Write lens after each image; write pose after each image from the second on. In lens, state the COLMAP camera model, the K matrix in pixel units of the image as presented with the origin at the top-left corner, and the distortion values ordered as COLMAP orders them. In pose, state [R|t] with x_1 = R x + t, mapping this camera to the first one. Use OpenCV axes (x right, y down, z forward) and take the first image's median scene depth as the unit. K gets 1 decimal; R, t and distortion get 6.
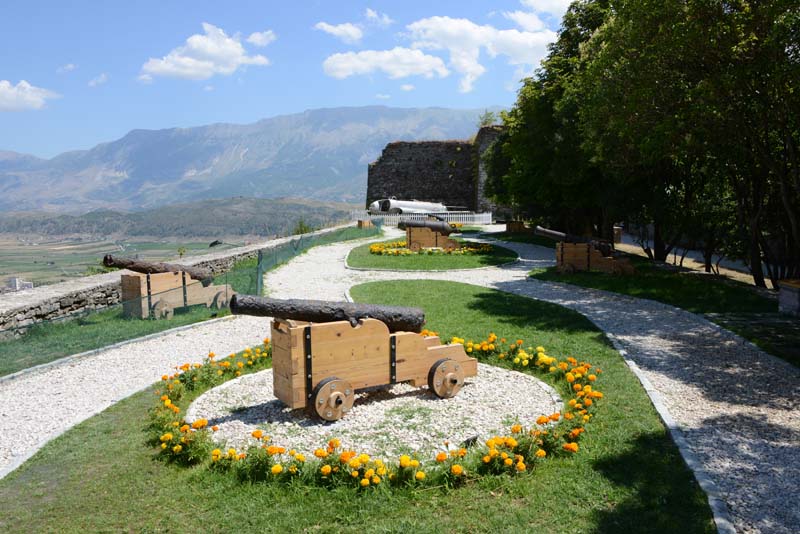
lens RADIAL K [[662.8, 0, 400.0], [0, 662.8, 267.0], [0, 0, 1]] dist [-0.115612, 0.000105]
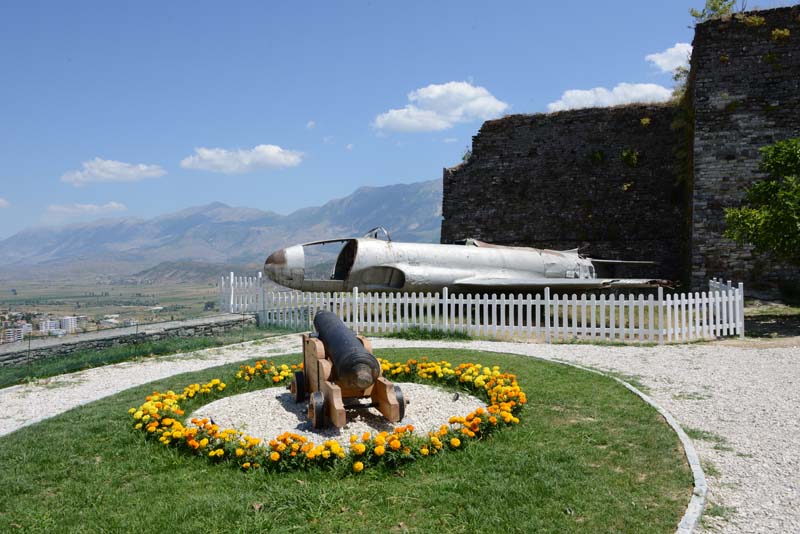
lens RADIAL K [[662.8, 0, 400.0], [0, 662.8, 267.0], [0, 0, 1]] dist [-0.115612, 0.000105]
pose [[0.946841, -0.002190, -0.321695, 0.073207], [-0.023311, 0.996881, -0.075398, -0.052967], [0.320857, 0.078889, 0.943837, 0.570132]]
